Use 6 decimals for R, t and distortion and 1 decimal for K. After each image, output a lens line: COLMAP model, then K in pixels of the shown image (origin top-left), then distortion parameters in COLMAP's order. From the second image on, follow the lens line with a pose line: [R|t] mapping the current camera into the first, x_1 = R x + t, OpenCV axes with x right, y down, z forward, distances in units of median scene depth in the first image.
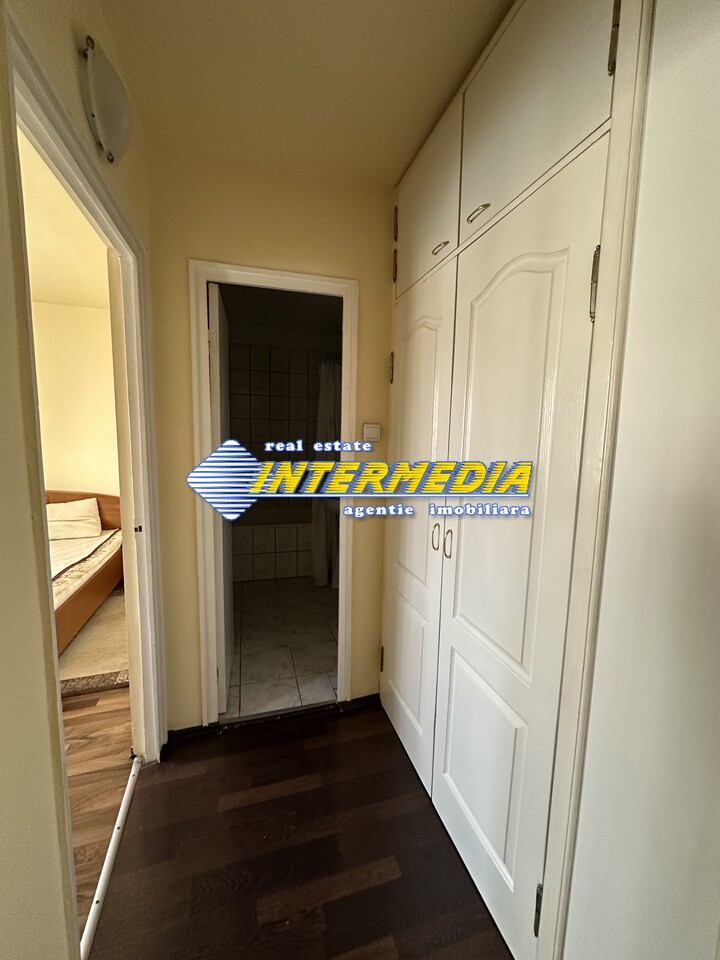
lens RADIAL K [[394.5, 0, 360.0], [0, 394.5, 480.0], [0, 0, 1]] dist [-0.000242, -0.000120]
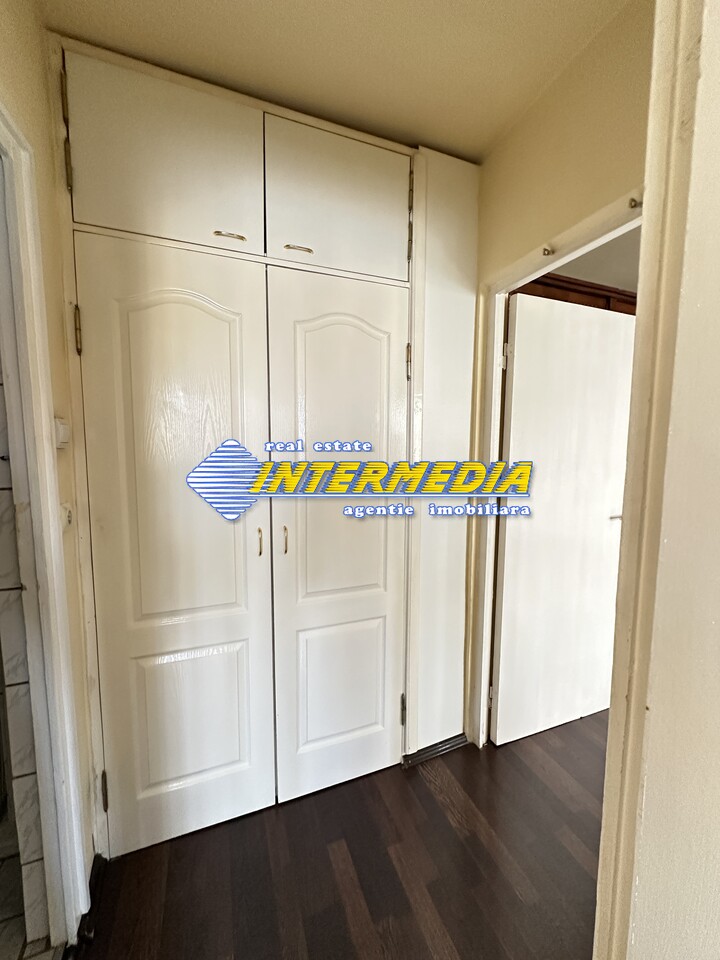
lens RADIAL K [[383.9, 0, 360.0], [0, 383.9, 480.0], [0, 0, 1]] dist [-0.000612, -0.000075]
pose [[-0.062907, -0.115774, 0.991281, -0.849989], [0.098705, 0.987657, 0.121615, -0.122604], [-0.993126, 0.105495, -0.050703, 0.902124]]
